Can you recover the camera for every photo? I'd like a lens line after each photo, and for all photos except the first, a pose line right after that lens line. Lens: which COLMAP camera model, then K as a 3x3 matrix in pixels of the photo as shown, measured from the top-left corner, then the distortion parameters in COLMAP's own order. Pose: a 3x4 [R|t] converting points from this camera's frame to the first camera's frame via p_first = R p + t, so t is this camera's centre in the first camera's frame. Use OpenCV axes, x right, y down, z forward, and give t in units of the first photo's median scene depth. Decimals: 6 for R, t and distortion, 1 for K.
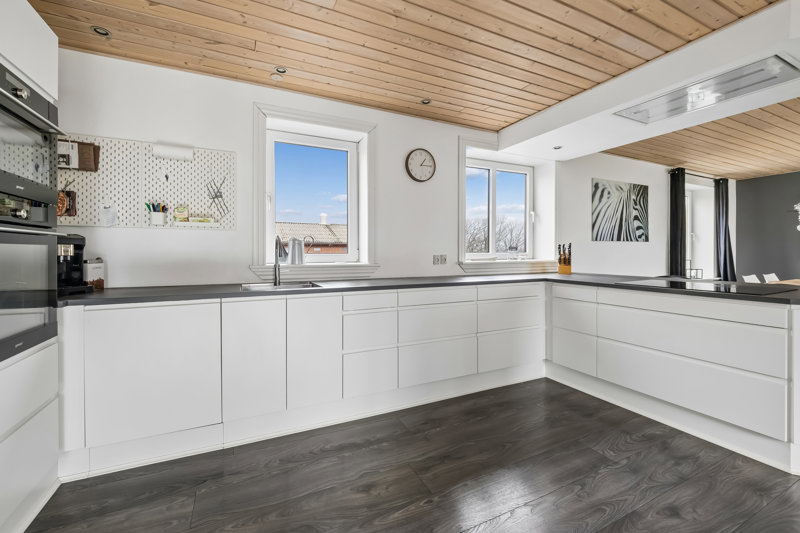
lens RADIAL K [[335.9, 0, 398.1], [0, 335.9, 251.7], [0, 0, 1]] dist [-0.003560, 0.000219]
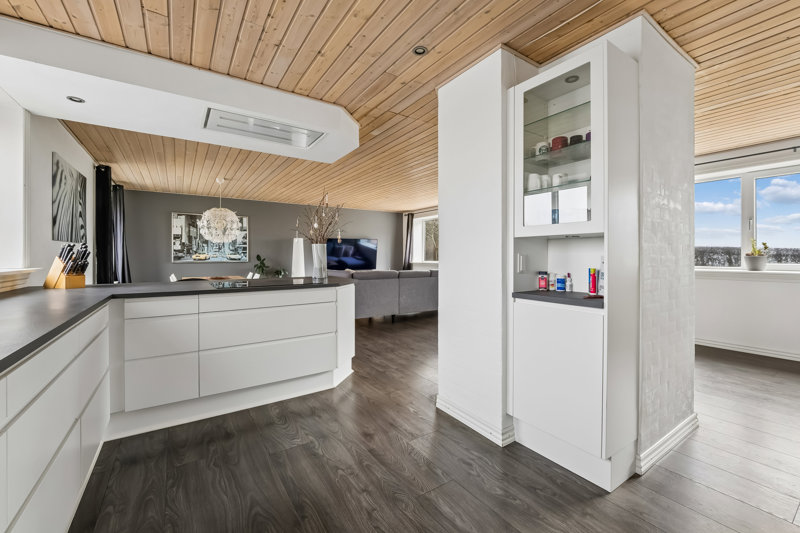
lens RADIAL K [[335.9, 0, 397.1], [0, 335.9, 255.6], [0, 0, 1]] dist [-0.003560, 0.000219]
pose [[-0.140044, 0.004405, 0.990135, -0.450439], [0.000230, 0.999990, -0.004416, 0.006525], [-0.990145, -0.000390, -0.140044, 0.770207]]
